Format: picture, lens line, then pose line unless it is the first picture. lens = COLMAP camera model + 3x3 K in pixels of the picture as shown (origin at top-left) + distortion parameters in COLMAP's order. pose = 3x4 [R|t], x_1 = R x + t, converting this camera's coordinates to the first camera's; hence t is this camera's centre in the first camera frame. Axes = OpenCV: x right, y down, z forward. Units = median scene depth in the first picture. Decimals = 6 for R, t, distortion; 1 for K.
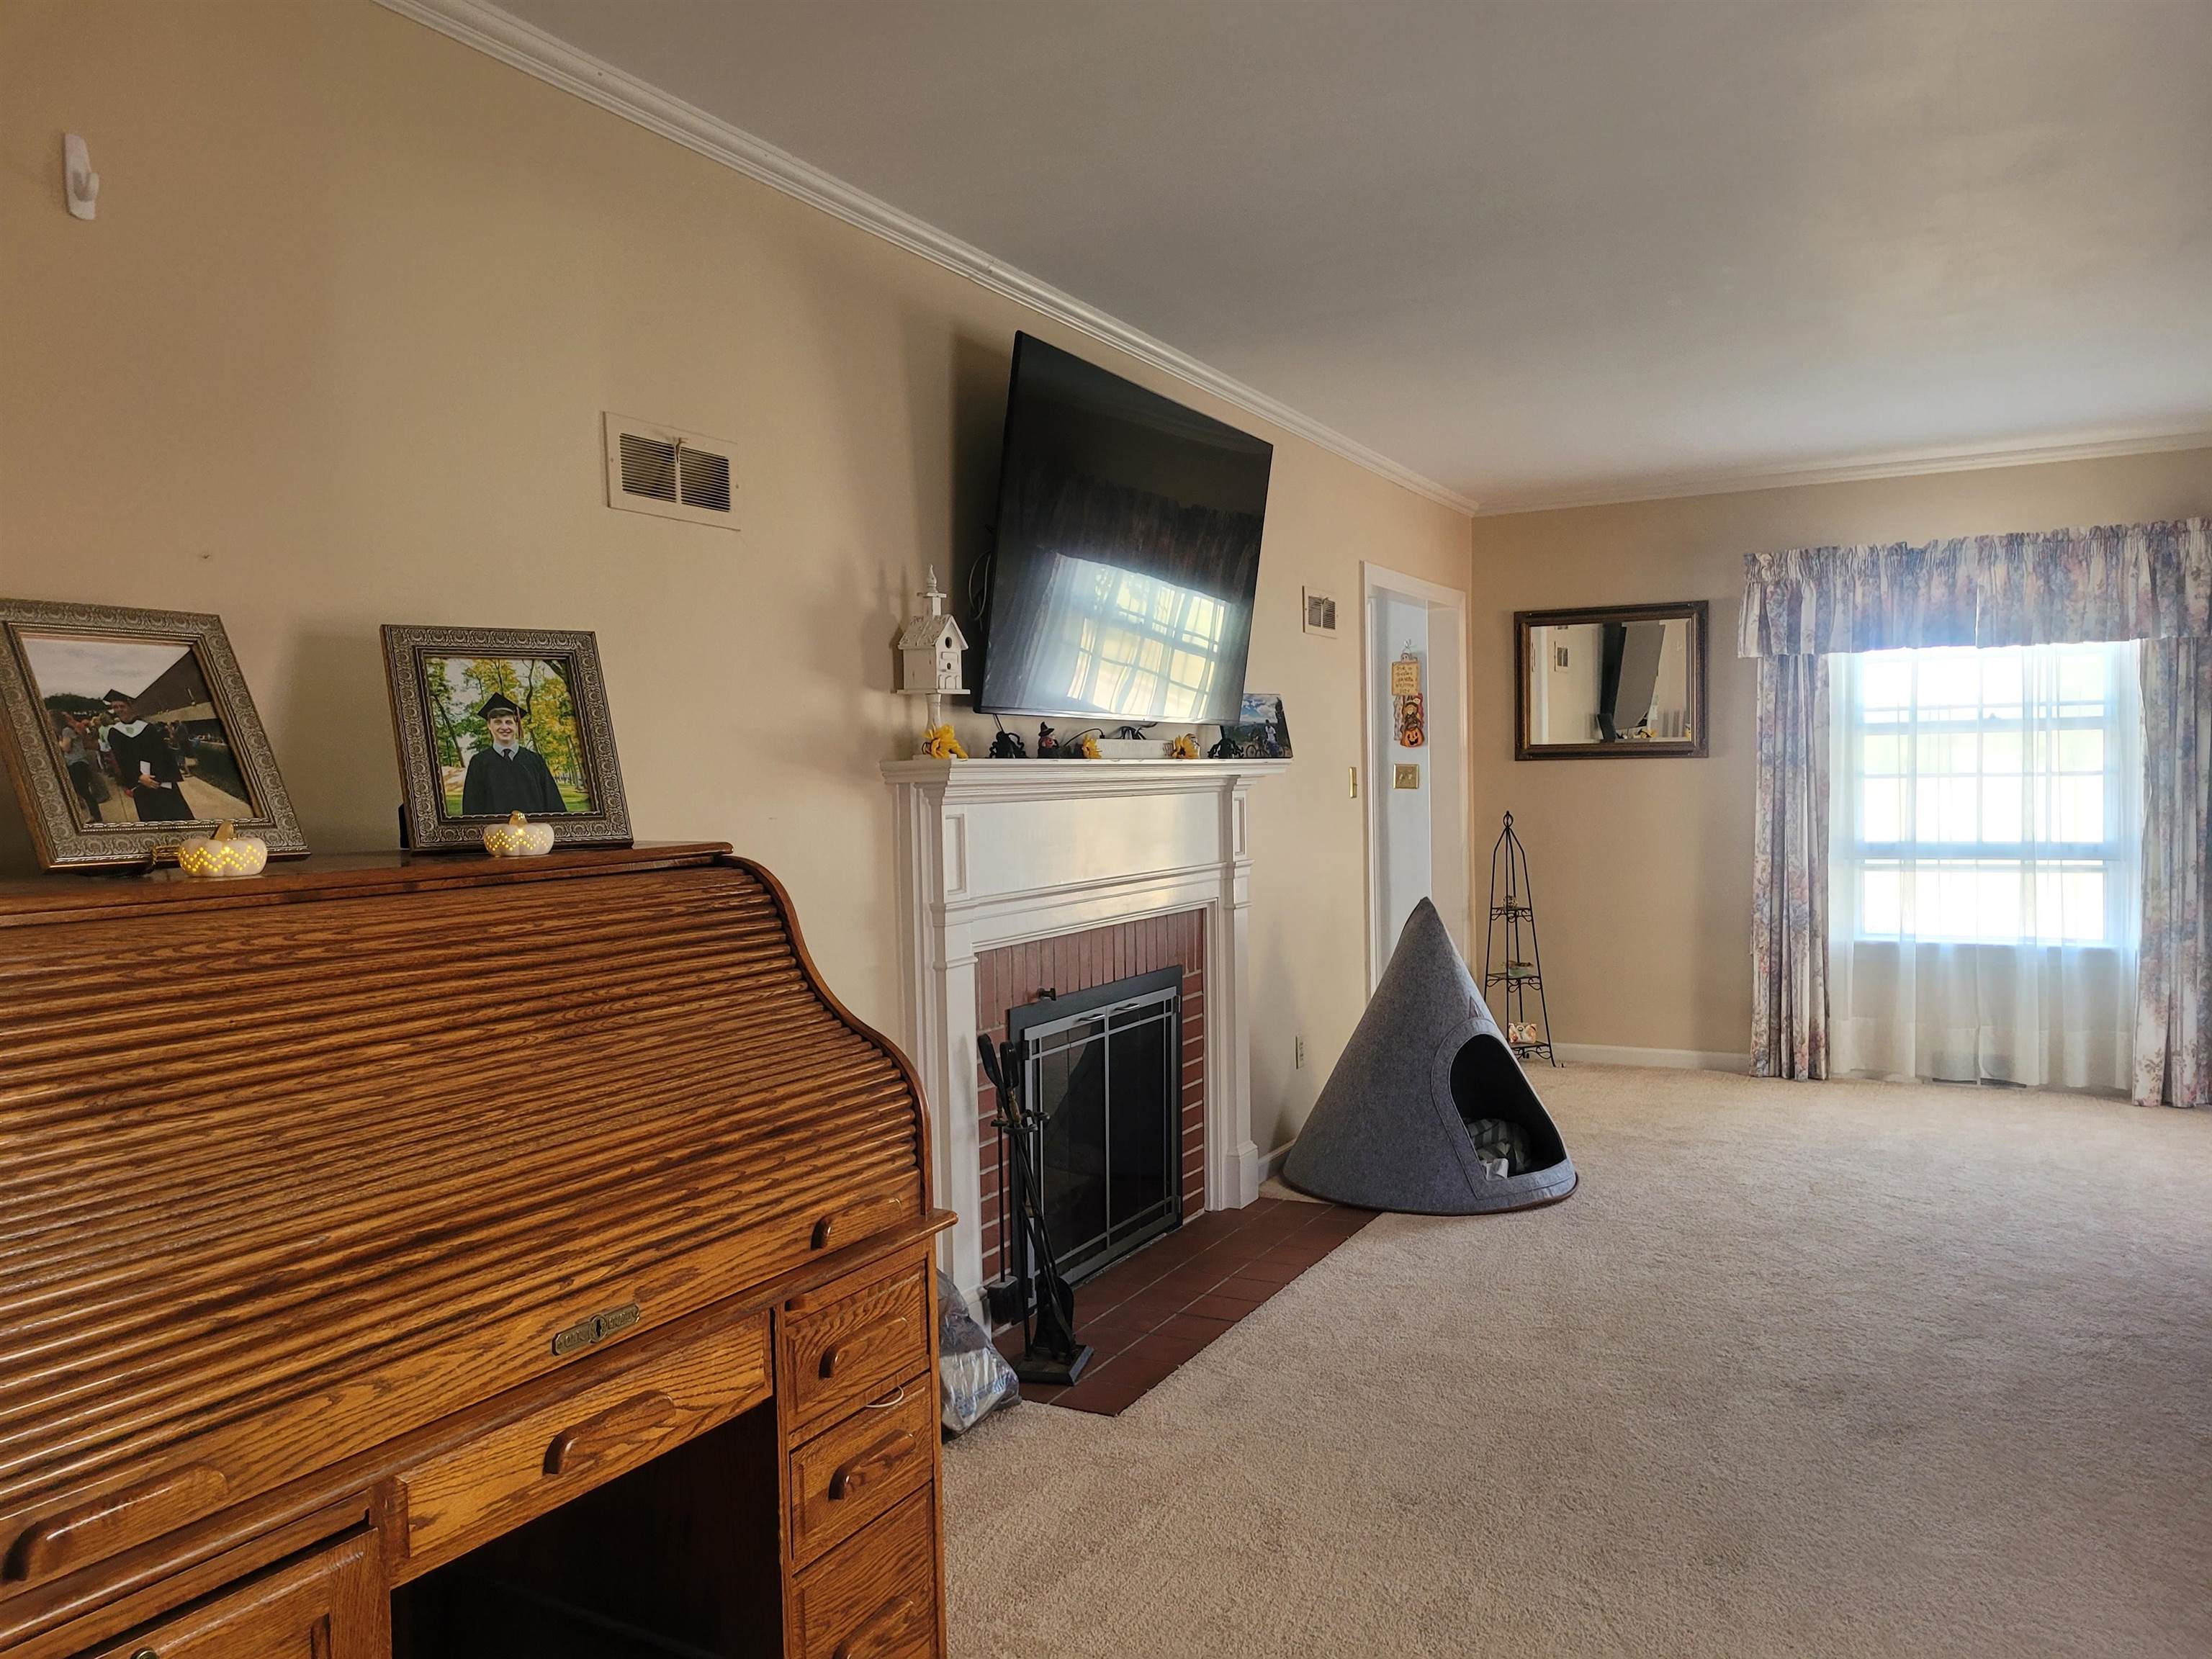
lens RADIAL K [[1658.3, 0, 1110.7], [0, 1658.3, 845.5], [0, 0, 1]] dist [0.057646, -0.048320]
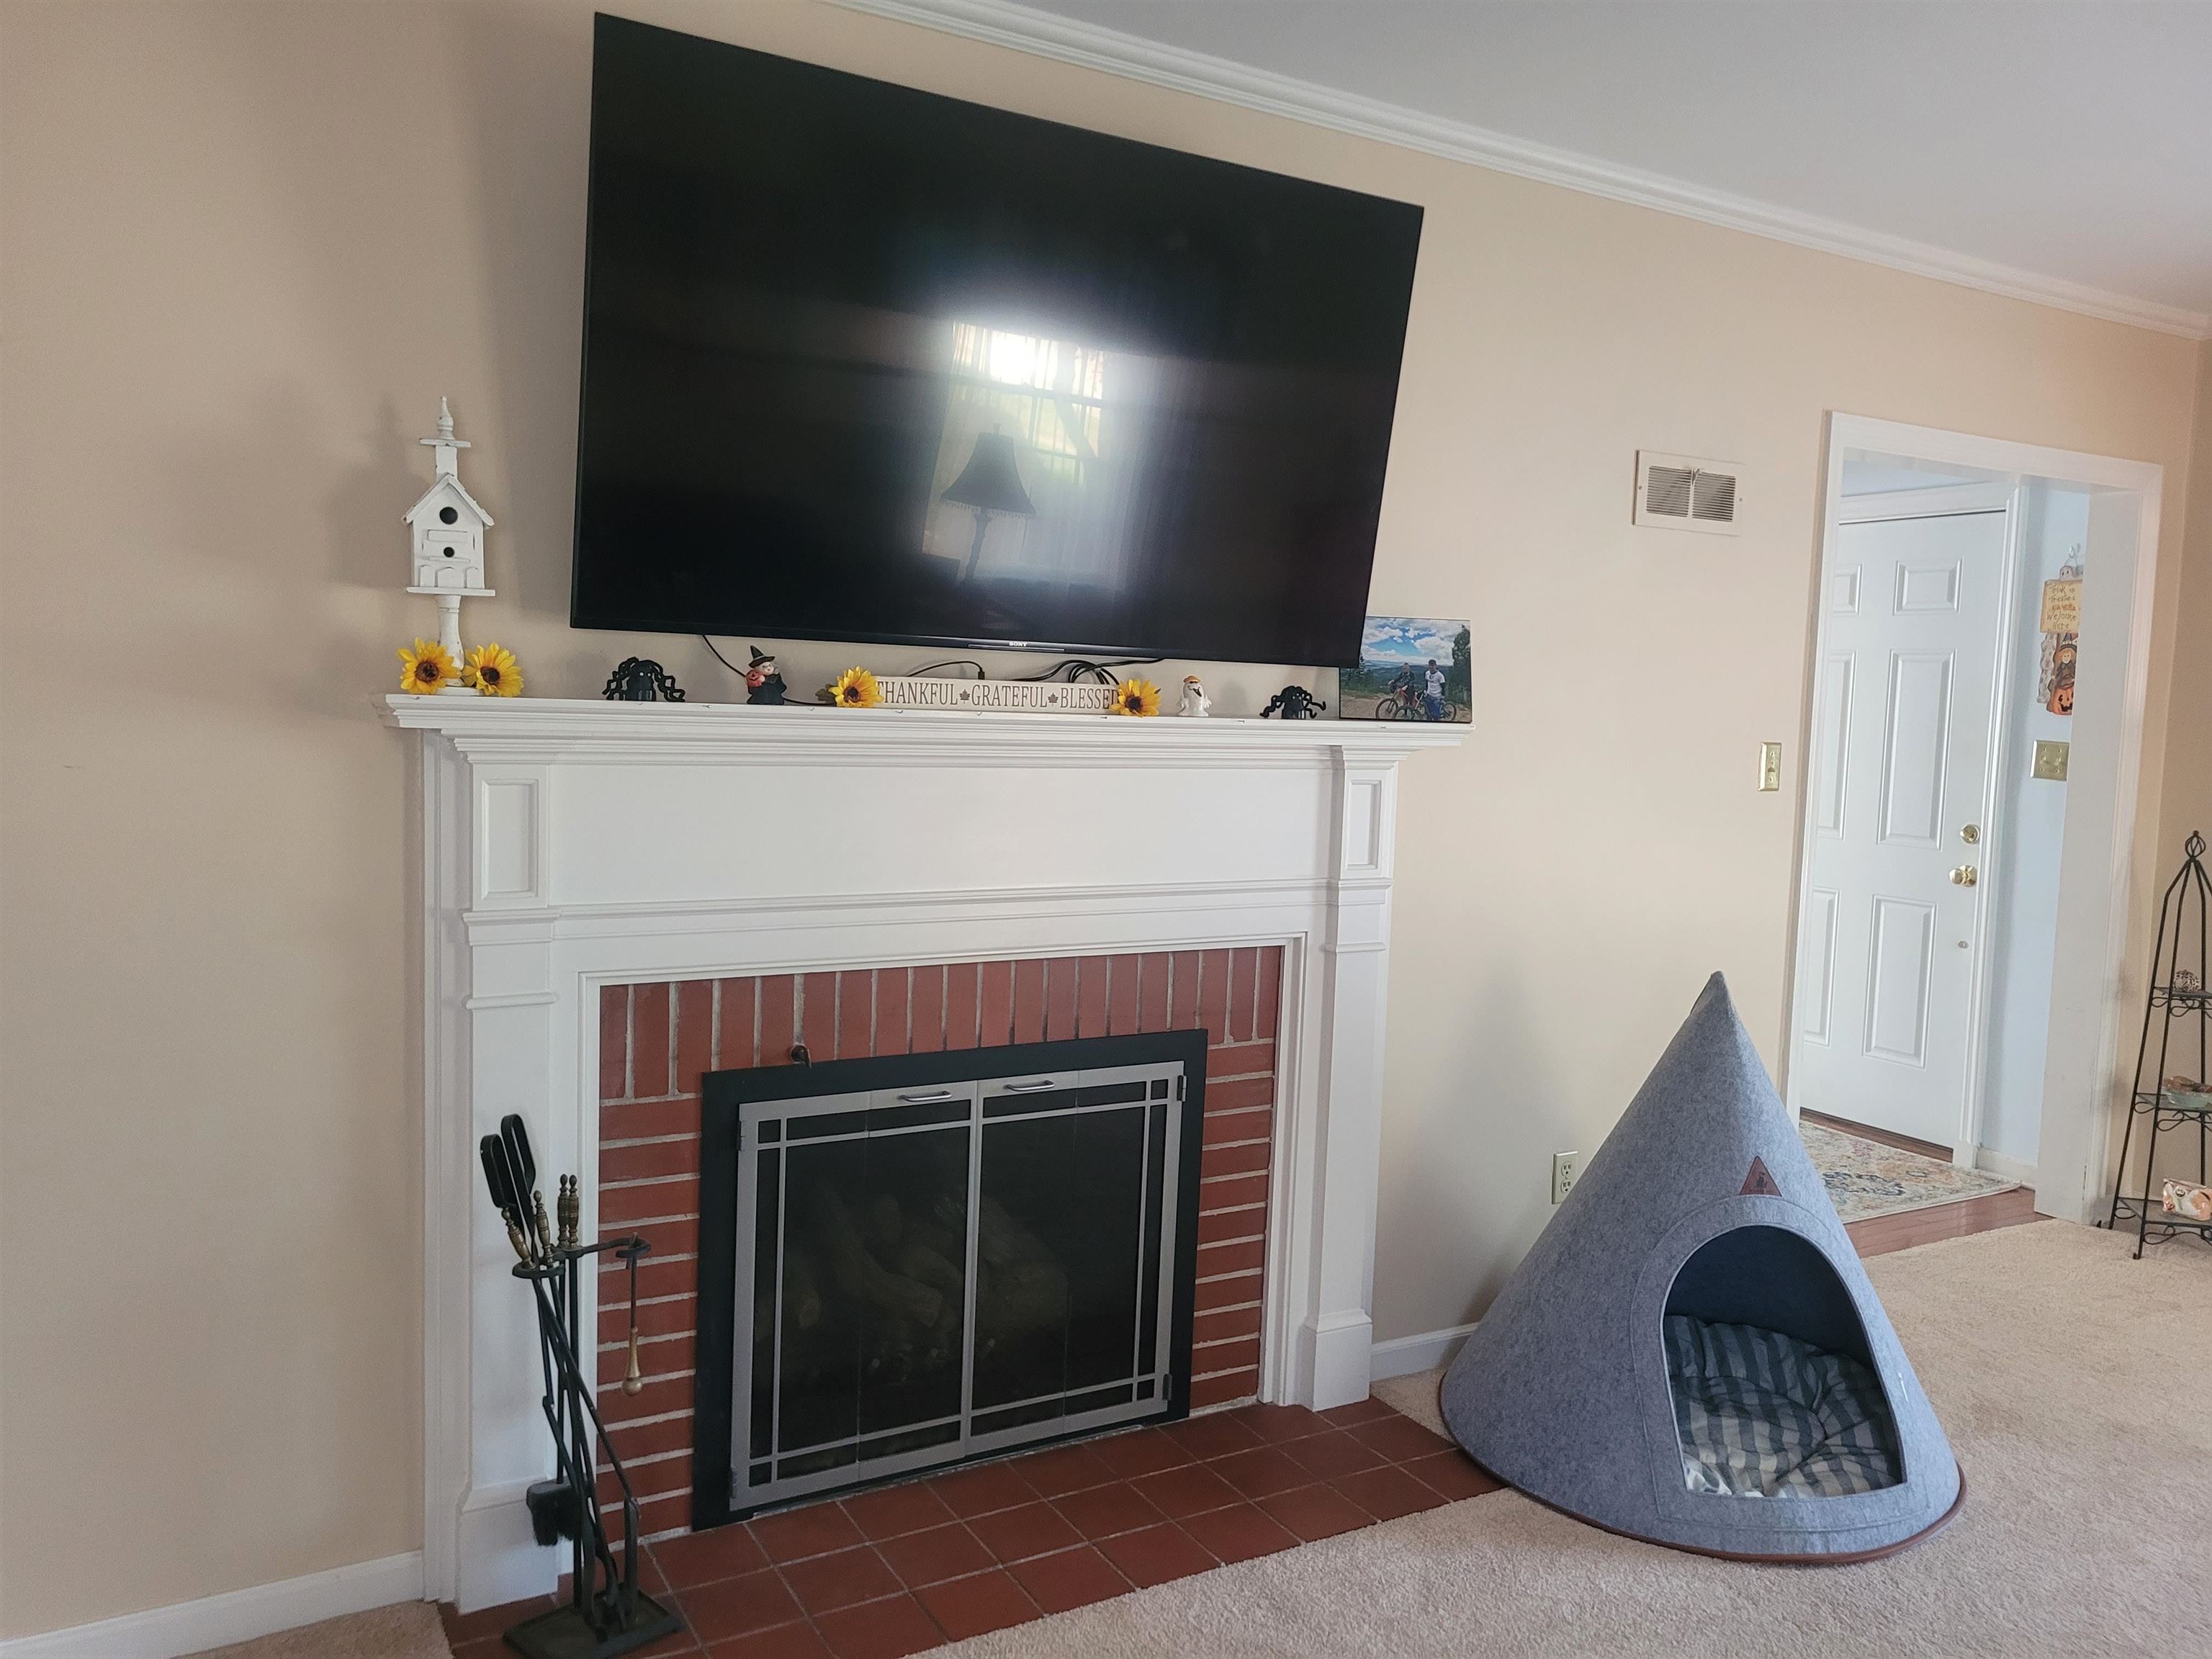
lens RADIAL K [[1658.3, 0, 1119.5], [0, 1658.3, 822.2], [0, 0, 1]] dist [0.057646, -0.048320]
pose [[0.845279, 0.093123, -0.526148, 0.270649], [-0.075316, 0.995630, 0.055218, -0.033108], [0.528991, -0.007047, 0.848598, 0.328995]]
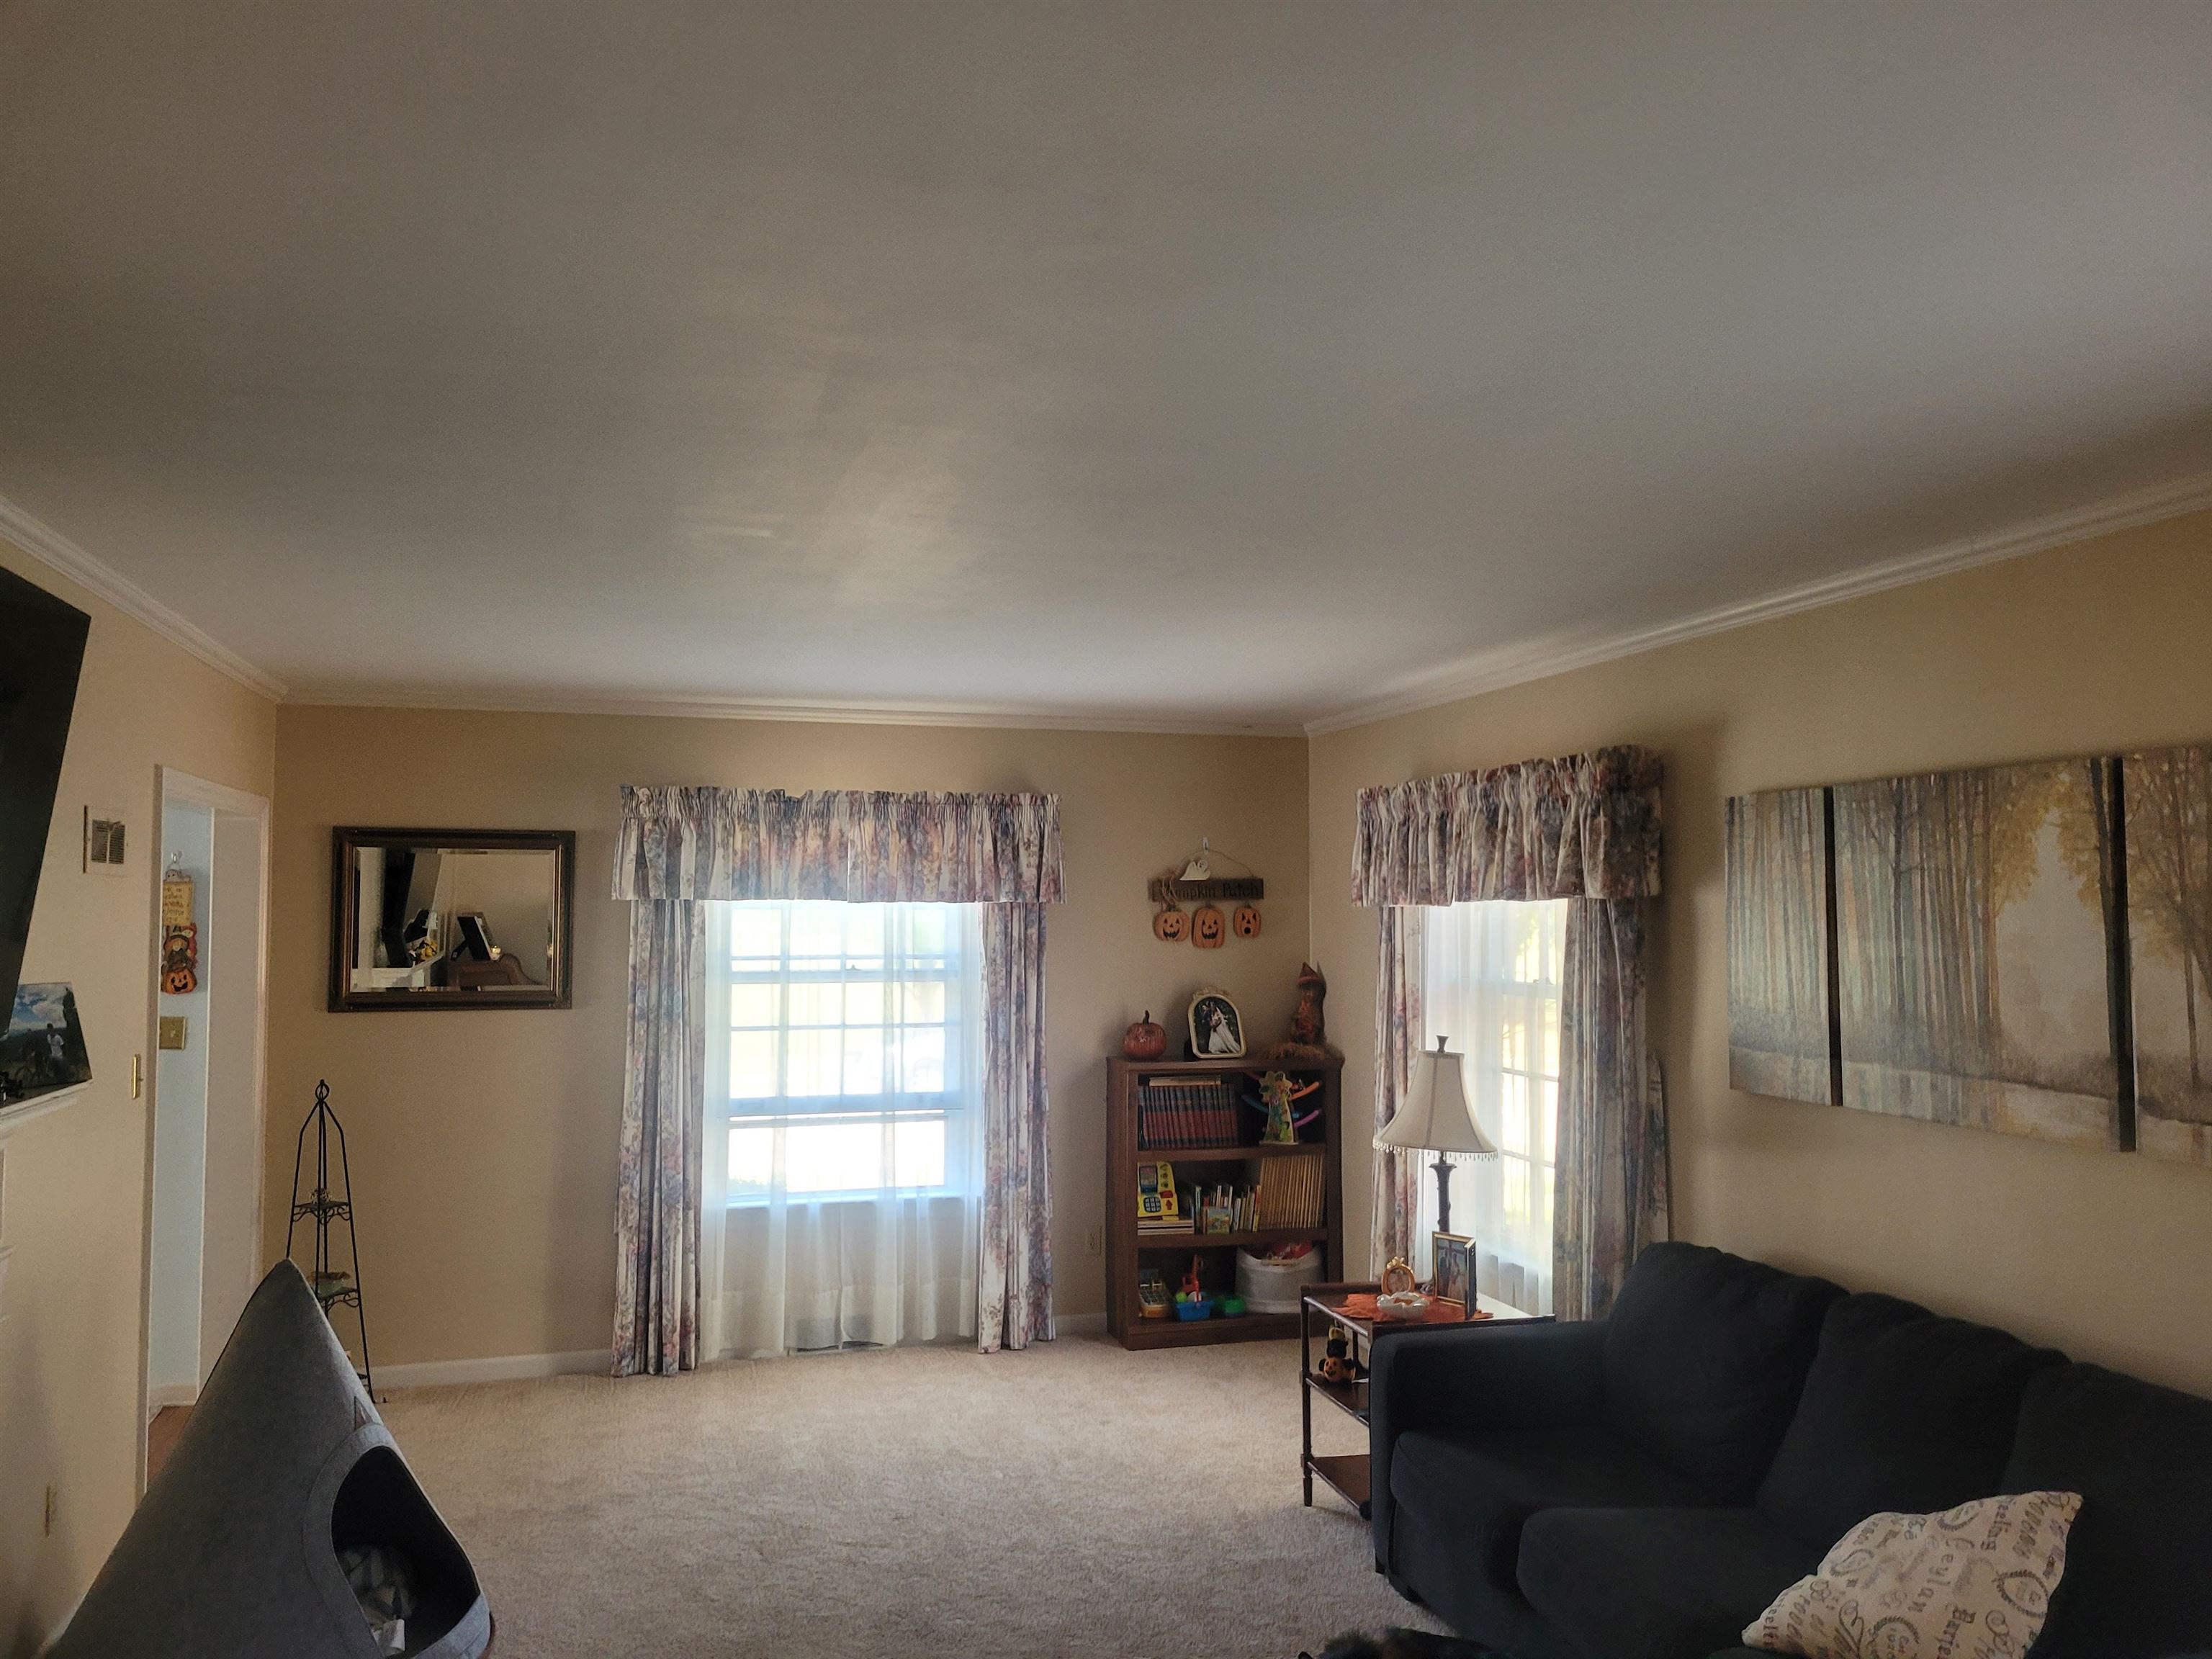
lens RADIAL K [[1658.3, 0, 1122.7], [0, 1658.3, 838.6], [0, 0, 1]] dist [0.057646, -0.048320]
pose [[0.719000, 0.050434, 0.693178, -0.052838], [0.016202, 0.995876, -0.089263, -0.067327], [-0.694822, 0.075411, 0.715218, 0.188204]]
